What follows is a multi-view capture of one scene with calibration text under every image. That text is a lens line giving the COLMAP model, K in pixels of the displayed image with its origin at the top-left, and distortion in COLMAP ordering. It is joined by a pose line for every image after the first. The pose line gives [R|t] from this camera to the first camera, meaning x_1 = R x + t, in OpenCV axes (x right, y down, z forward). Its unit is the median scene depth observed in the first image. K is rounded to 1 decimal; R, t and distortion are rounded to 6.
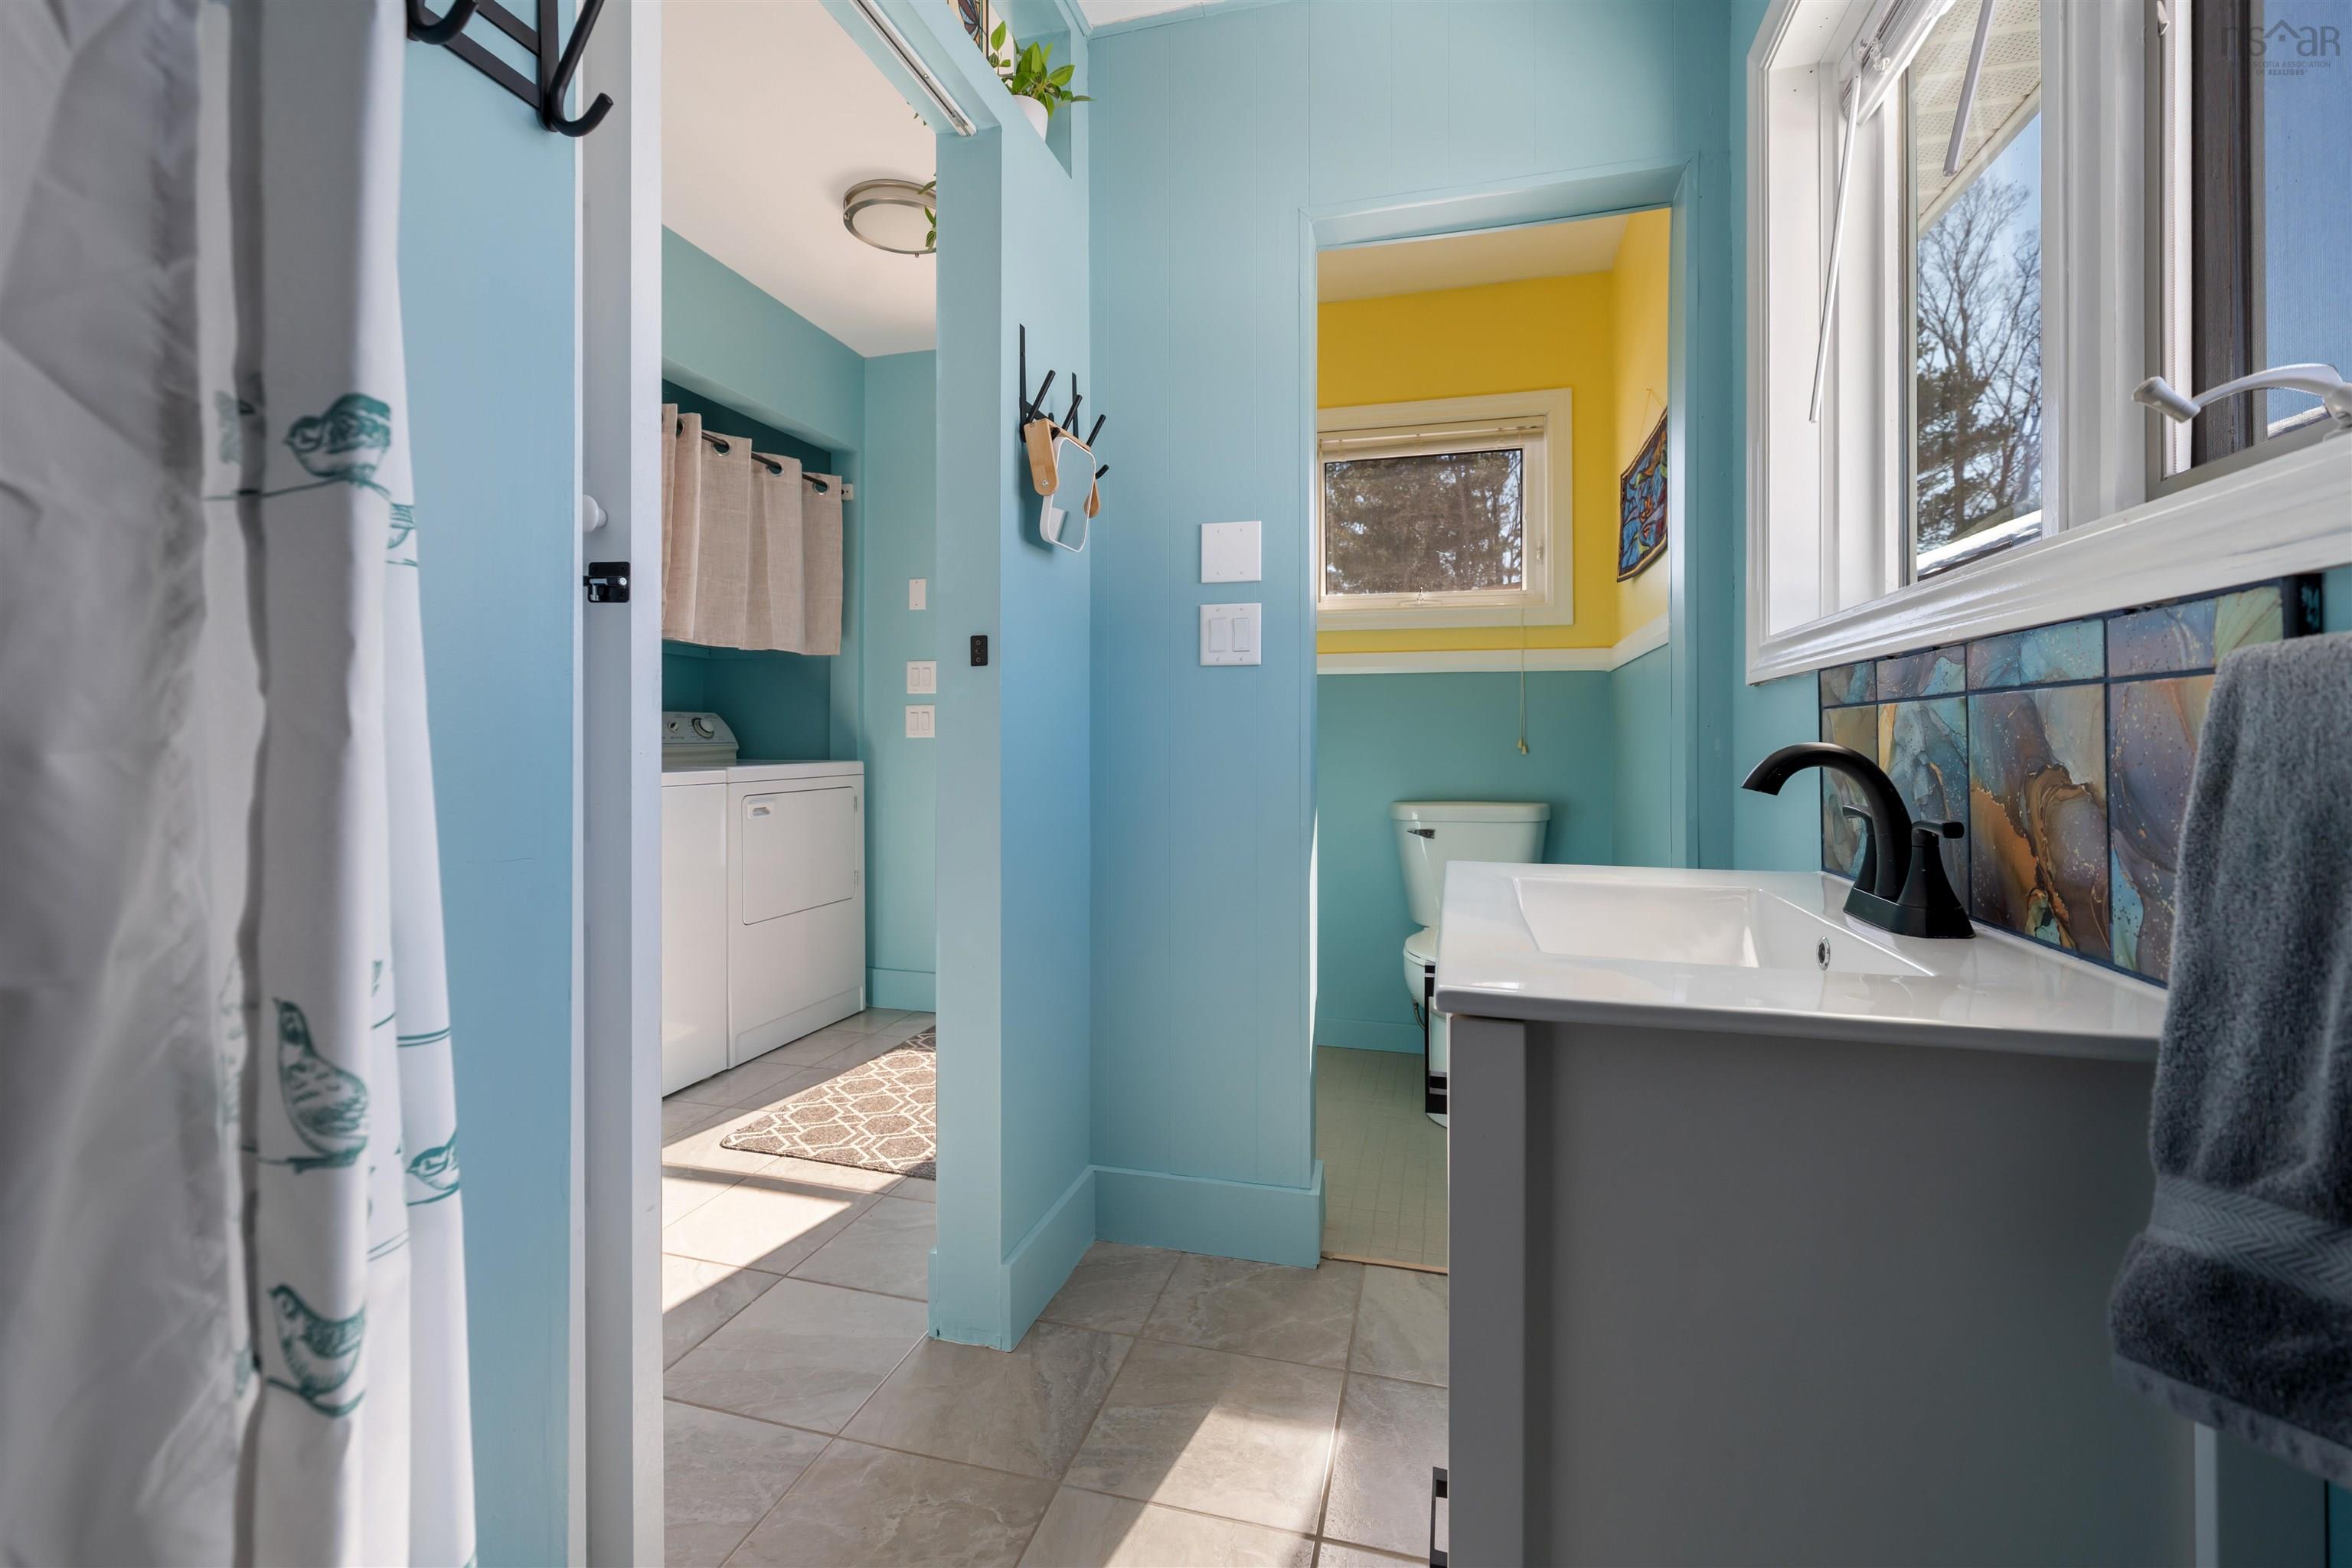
lens RADIAL K [[983.0, 0, 1162.4], [0, 983.0, 752.7], [0, 0, 1]] dist [-0.001503, 0.000018]
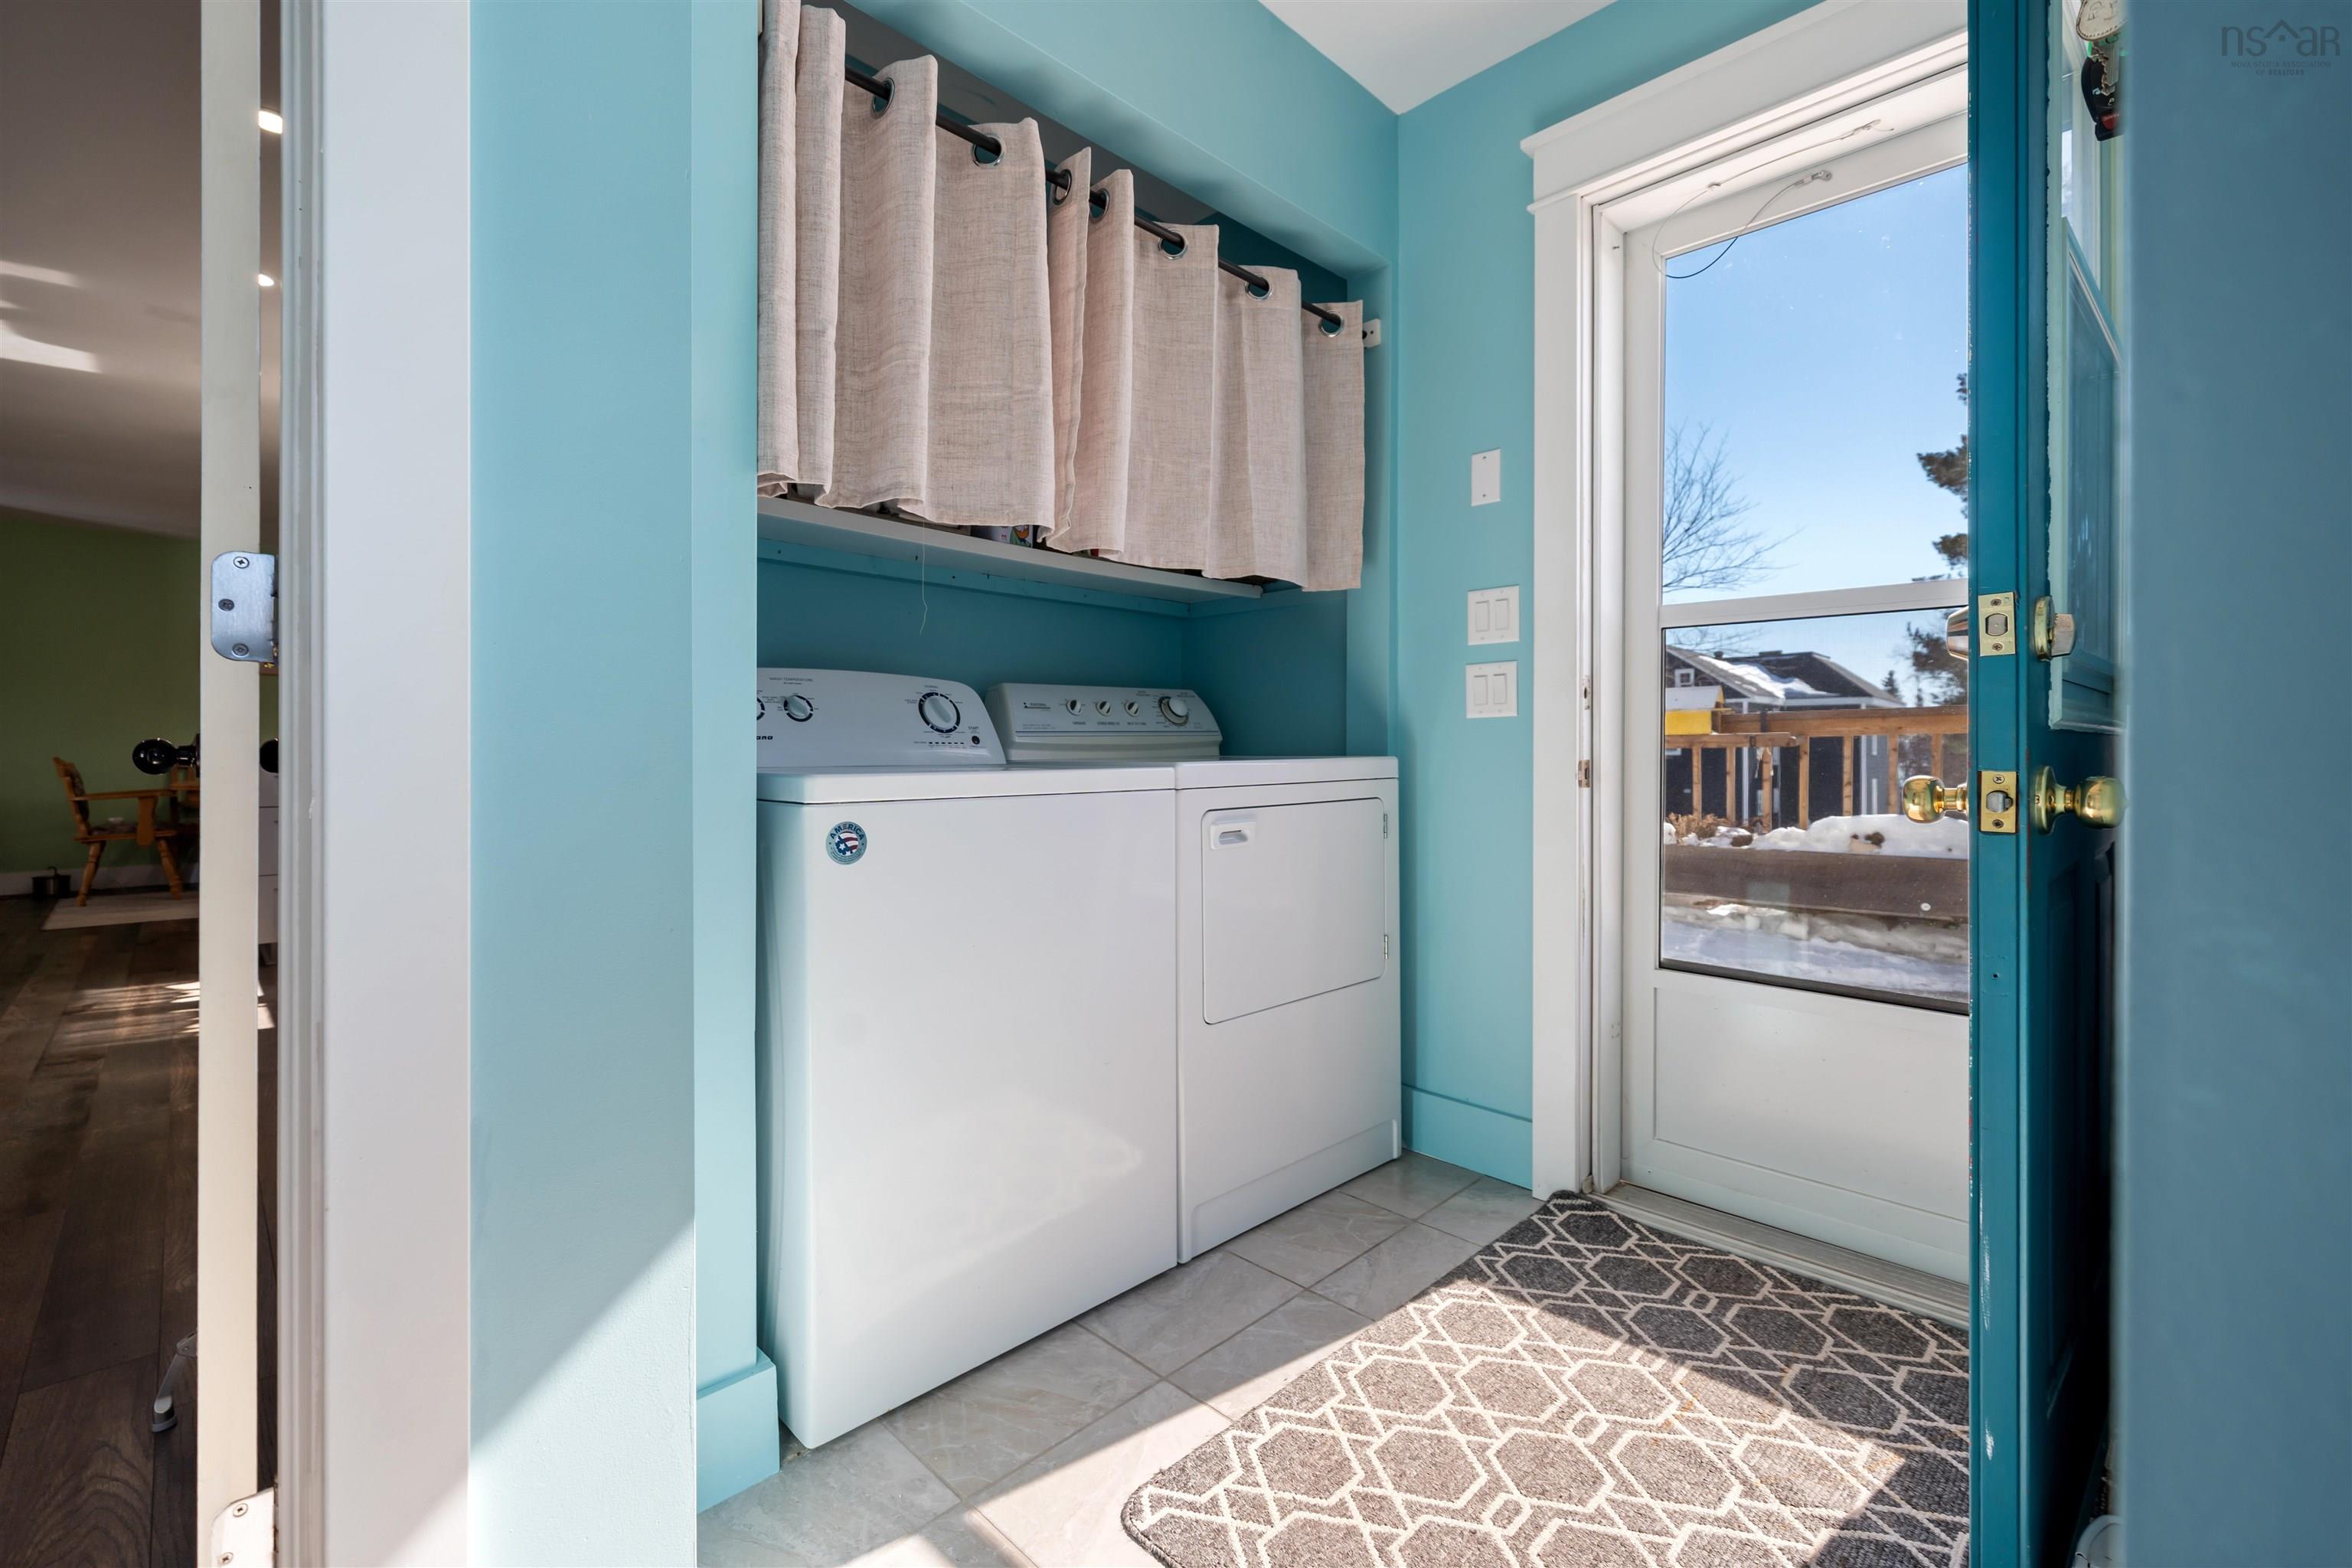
lens RADIAL K [[983.0, 0, 1174.2], [0, 983.0, 764.7], [0, 0, 1]] dist [-0.001503, 0.000018]
pose [[0.871172, 0.000546, -0.490977, -0.131052], [0.002742, 0.999978, 0.005978, 0.010590], [0.490970, -0.006554, 0.871152, 0.417920]]
